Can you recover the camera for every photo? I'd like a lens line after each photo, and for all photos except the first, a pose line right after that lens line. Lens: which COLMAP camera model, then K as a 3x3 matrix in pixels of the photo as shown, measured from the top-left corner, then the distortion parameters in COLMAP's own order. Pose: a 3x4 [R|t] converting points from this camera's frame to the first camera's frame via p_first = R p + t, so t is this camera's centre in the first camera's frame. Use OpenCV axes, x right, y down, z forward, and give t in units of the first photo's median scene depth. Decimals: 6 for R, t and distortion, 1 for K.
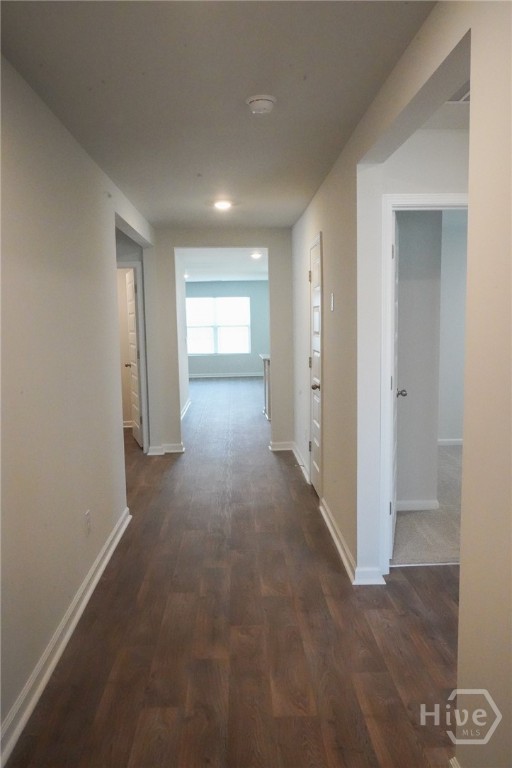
lens RADIAL K [[604.6, 0, 256.0], [0, 604.6, 384.0], [0, 0, 1]] dist [-0.186814, 0.000348]
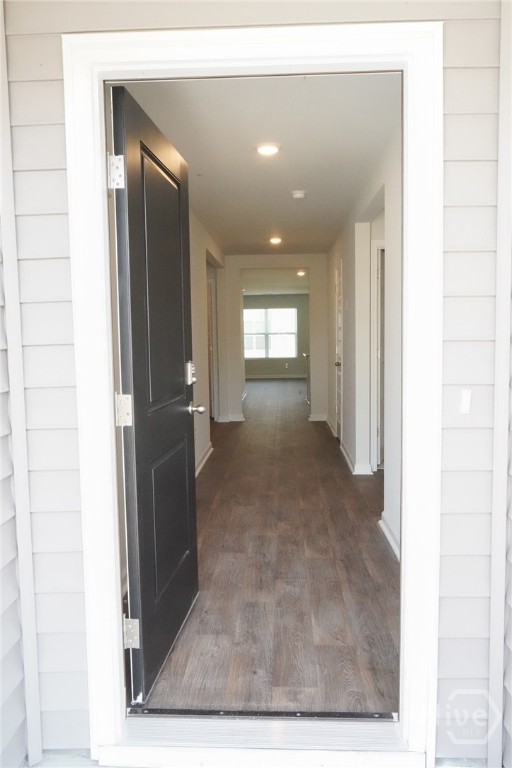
lens RADIAL K [[604.6, 0, 256.0], [0, 604.6, 384.0], [0, 0, 1]] dist [-0.186814, 0.000348]
pose [[0.996806, 0.013116, -0.078782, 0.015097], [-0.015028, 0.999606, -0.023721, 0.089513], [0.078440, 0.024829, 0.996610, -0.488621]]
